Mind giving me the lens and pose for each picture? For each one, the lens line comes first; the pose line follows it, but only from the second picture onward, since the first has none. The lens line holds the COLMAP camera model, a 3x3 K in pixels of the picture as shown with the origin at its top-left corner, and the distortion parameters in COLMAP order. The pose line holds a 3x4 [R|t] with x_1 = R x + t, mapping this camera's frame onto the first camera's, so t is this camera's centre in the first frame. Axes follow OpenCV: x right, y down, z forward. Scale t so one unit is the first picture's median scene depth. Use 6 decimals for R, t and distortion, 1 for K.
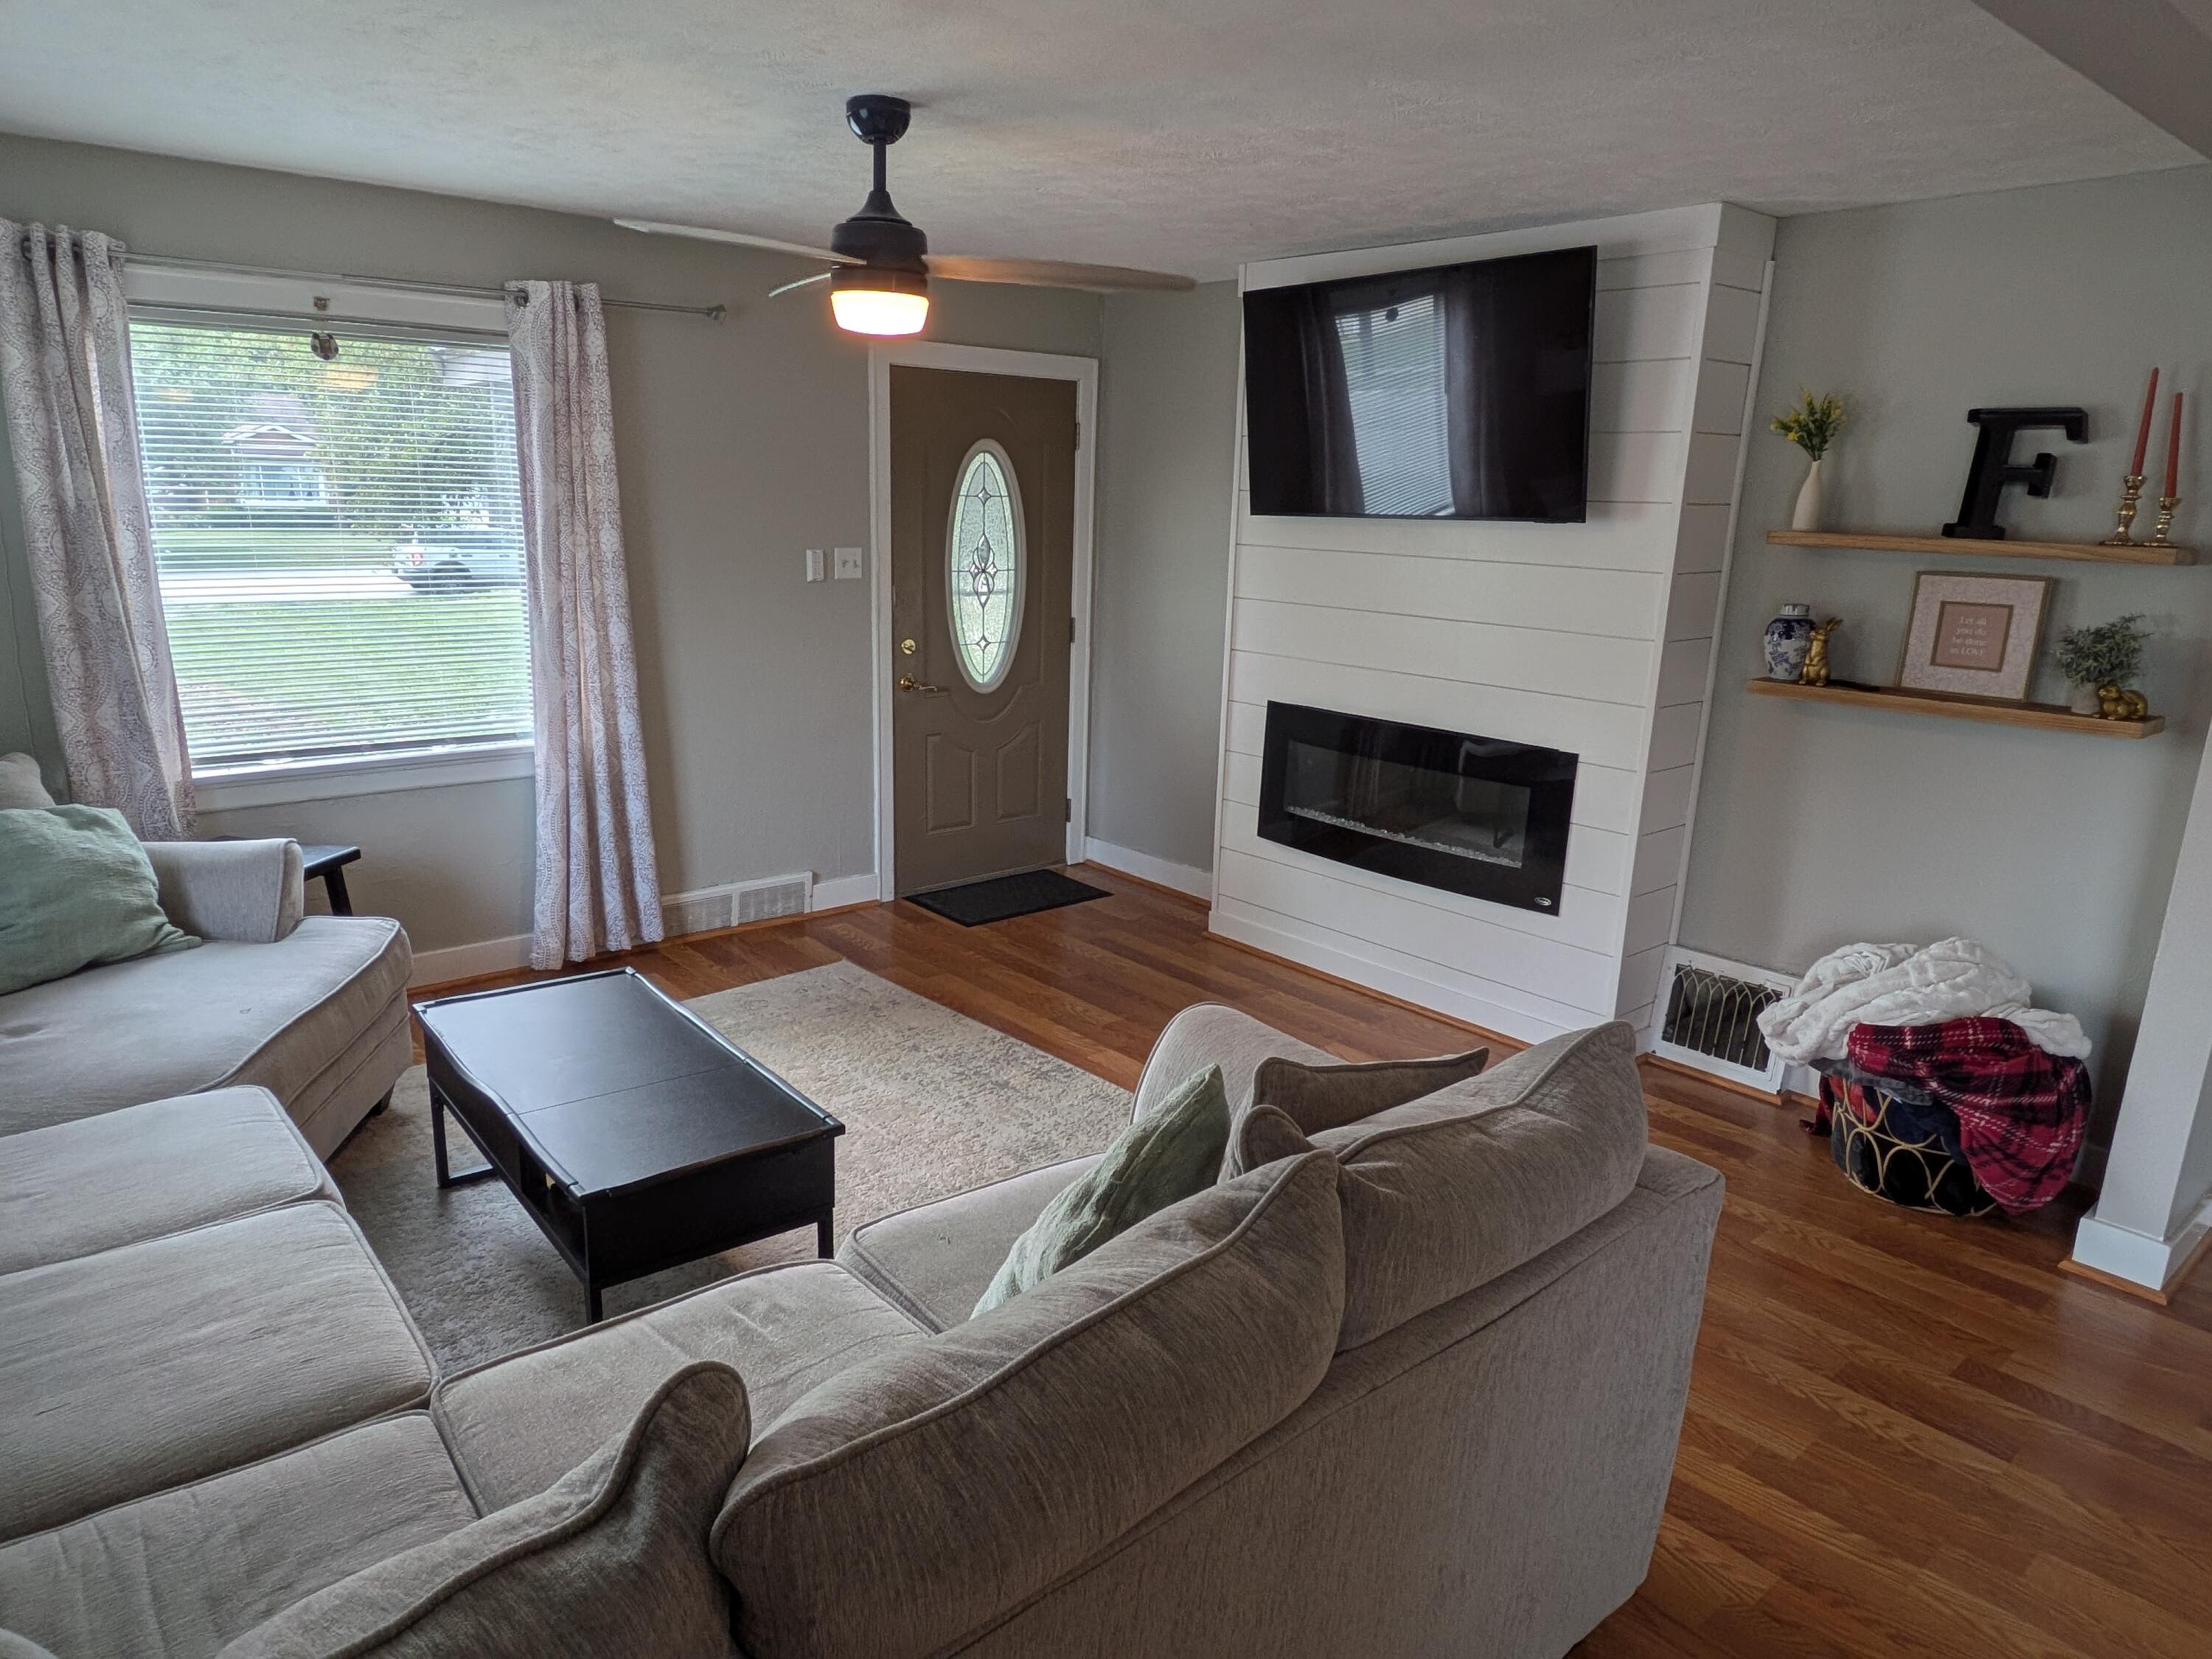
lens RADIAL K [[1400.5, 0, 1099.4], [0, 1400.5, 834.8], [0, 0, 1]] dist [-0.020374, -0.000500]
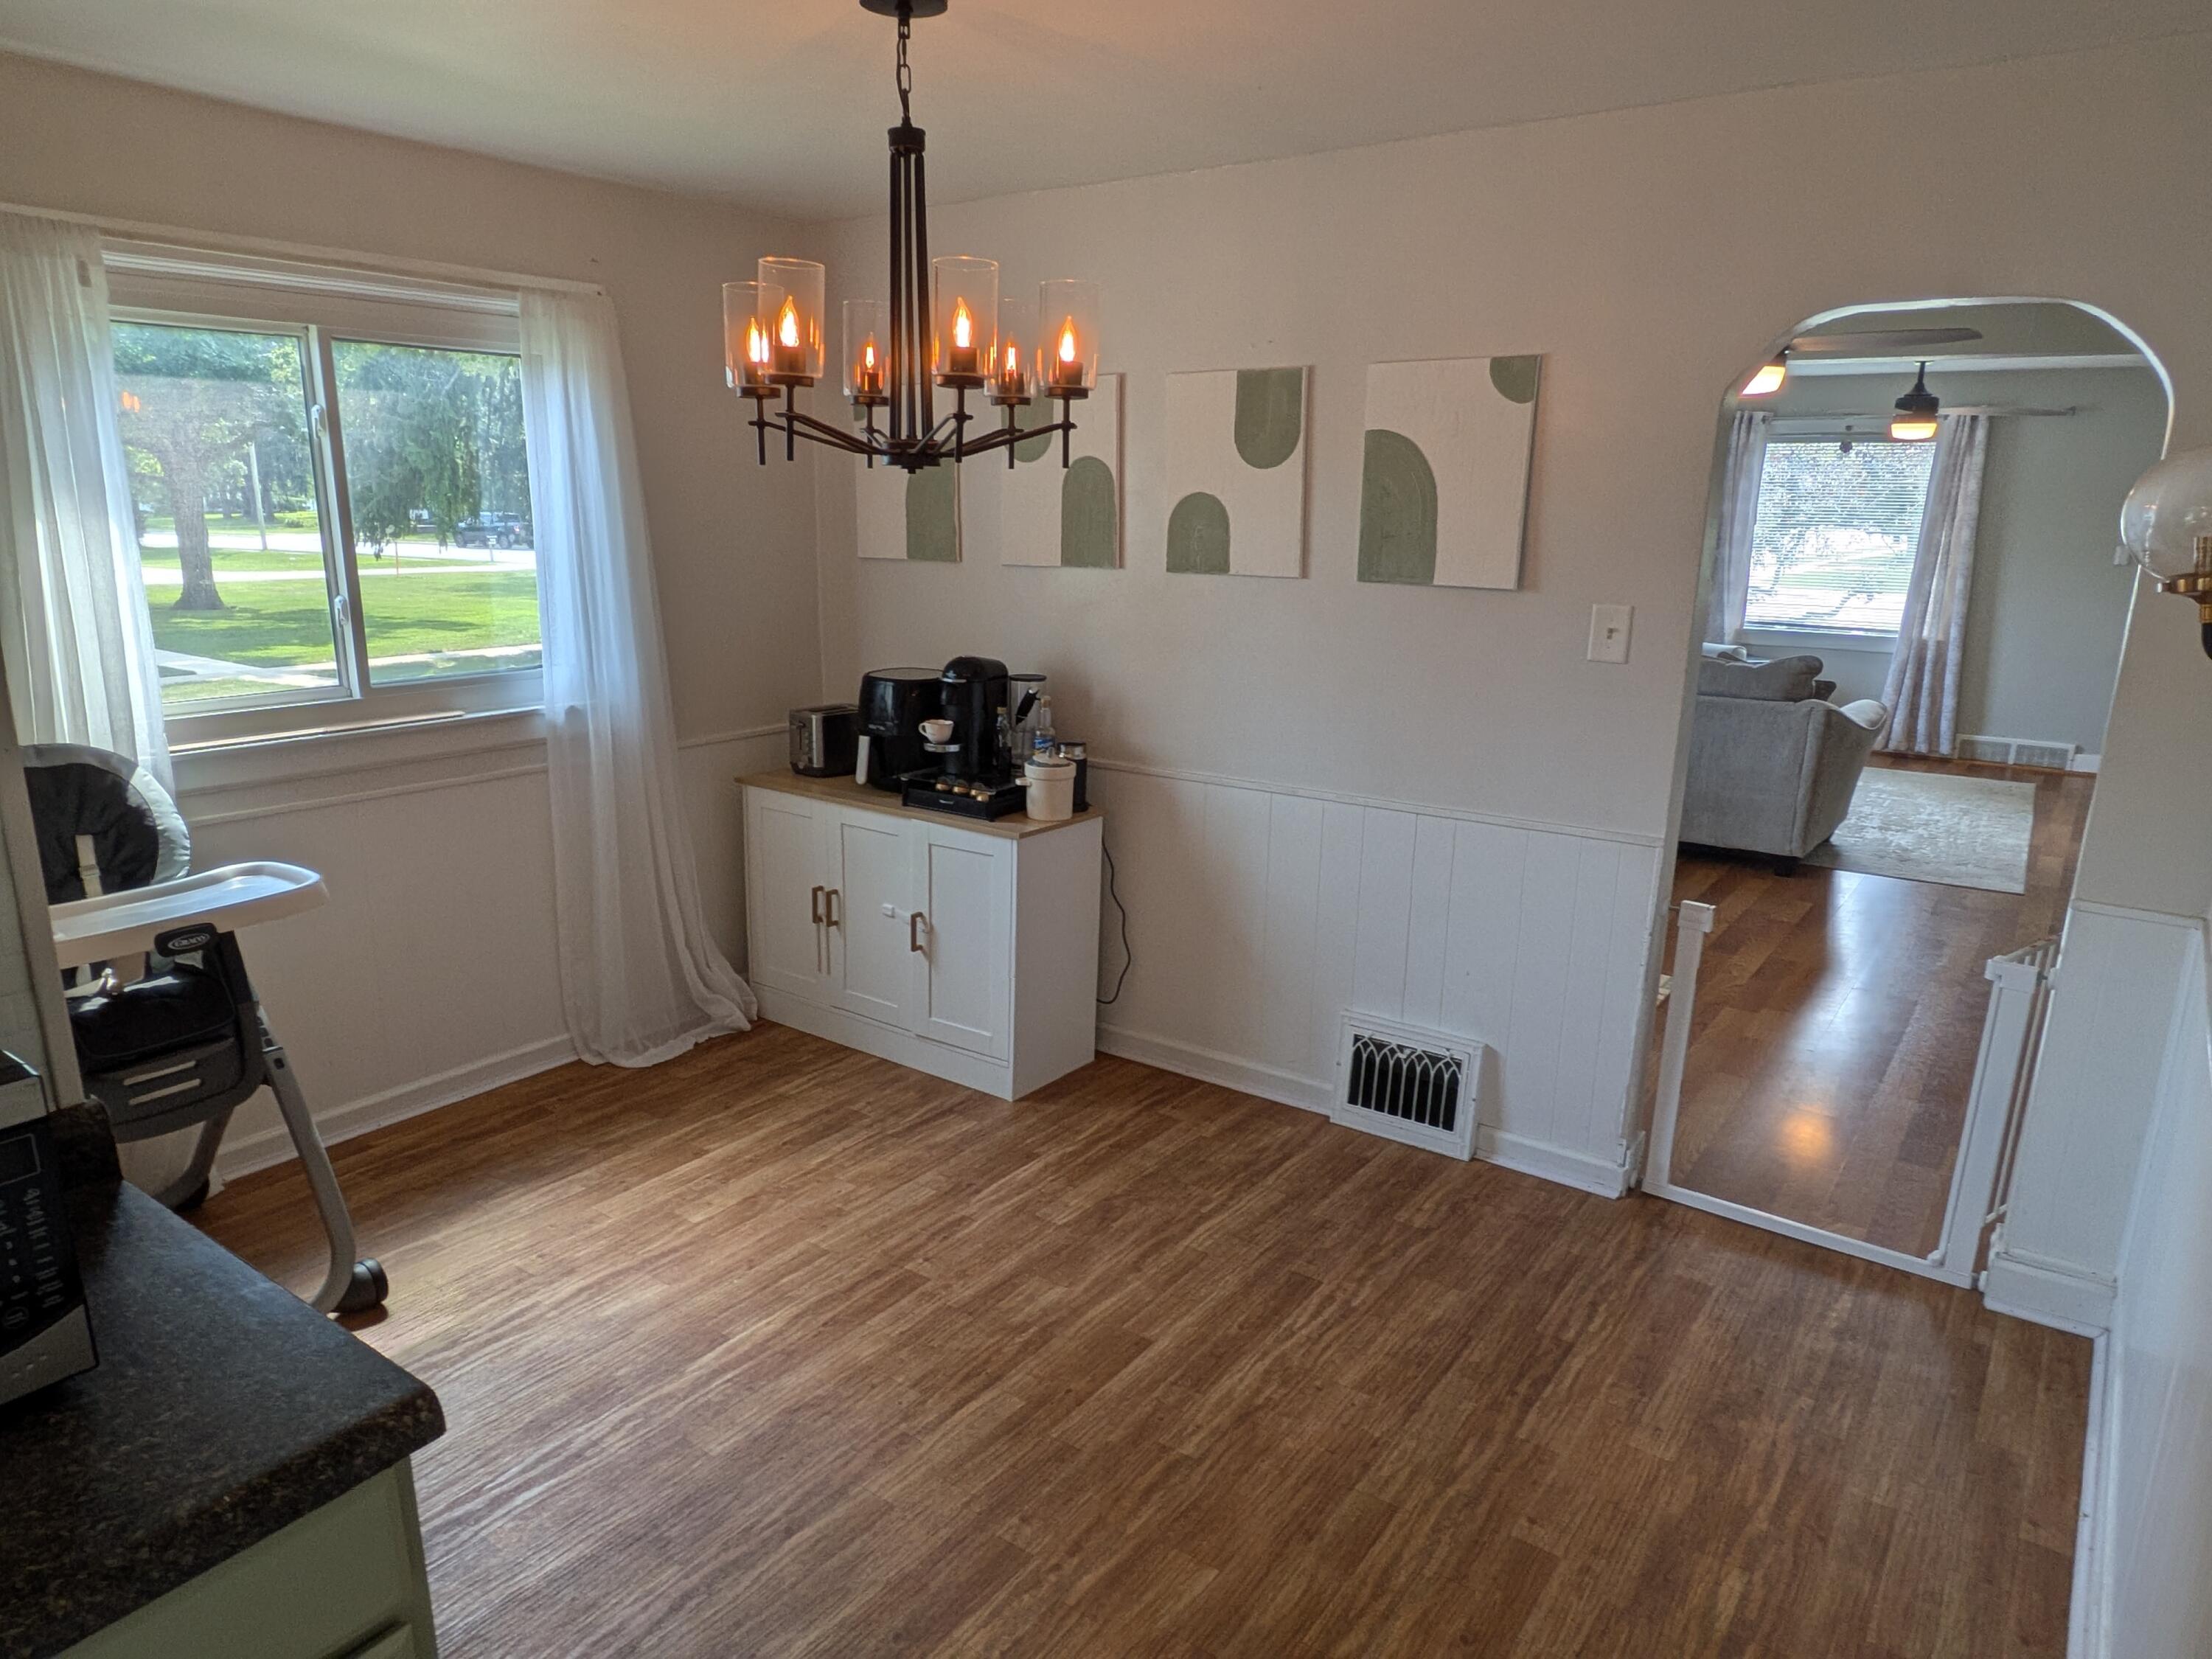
lens RADIAL K [[1400.5, 0, 1101.9], [0, 1400.5, 834.4], [0, 0, 1]] dist [-0.020374, -0.000500]
pose [[0.254293, 0.197440, -0.946759, 1.268019], [-0.235750, 0.962064, 0.137311, 0.207556], [0.937954, 0.188281, 0.291192, -0.610796]]
